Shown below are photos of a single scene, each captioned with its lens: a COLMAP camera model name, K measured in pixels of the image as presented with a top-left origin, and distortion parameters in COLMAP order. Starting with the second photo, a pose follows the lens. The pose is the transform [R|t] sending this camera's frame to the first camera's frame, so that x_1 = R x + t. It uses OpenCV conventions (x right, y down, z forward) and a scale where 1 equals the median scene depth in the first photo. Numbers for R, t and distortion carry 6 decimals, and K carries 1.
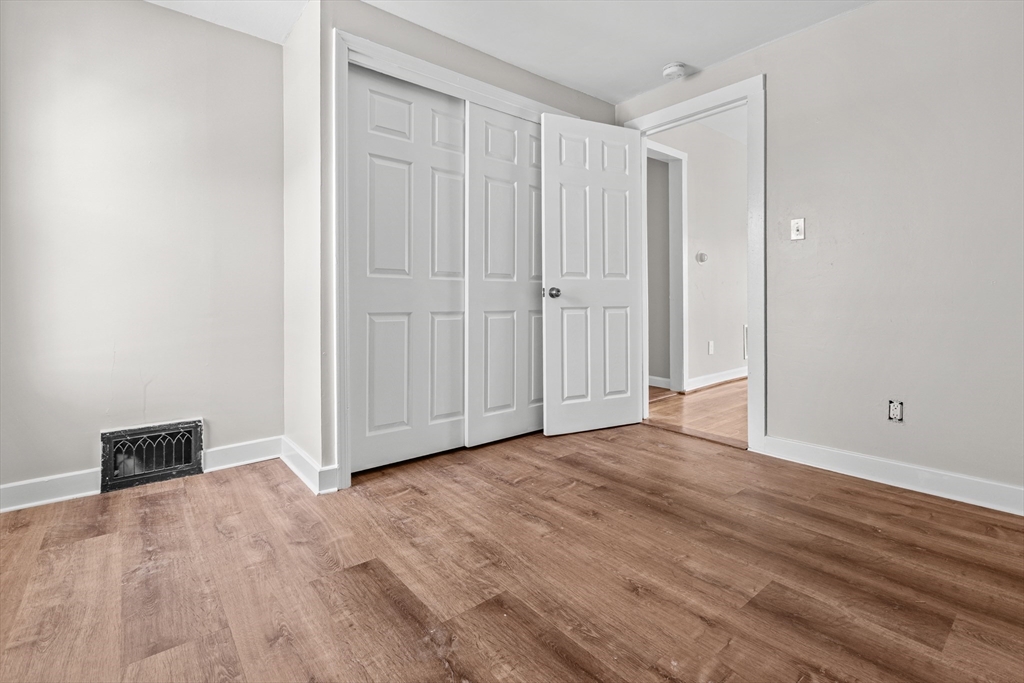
lens RADIAL K [[470.0, 0, 512.4], [0, 470.0, 300.9], [0, 0, 1]] dist [0.000331, -0.000067]
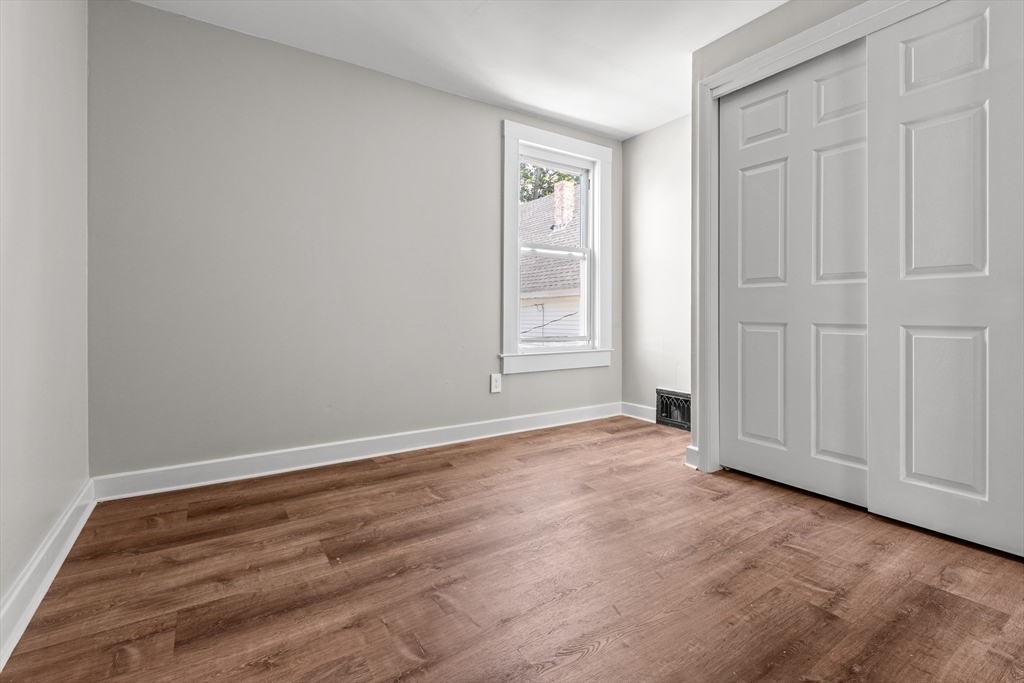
lens RADIAL K [[463.0, 0, 520.7], [0, 463.0, 311.2], [0, 0, 1]] dist [0.000082, 0.000015]
pose [[-0.094338, 0.000425, -0.995540, 0.786278], [0.003141, 0.999995, 0.000129, -0.000054], [0.995535, -0.003115, -0.094338, 0.624252]]
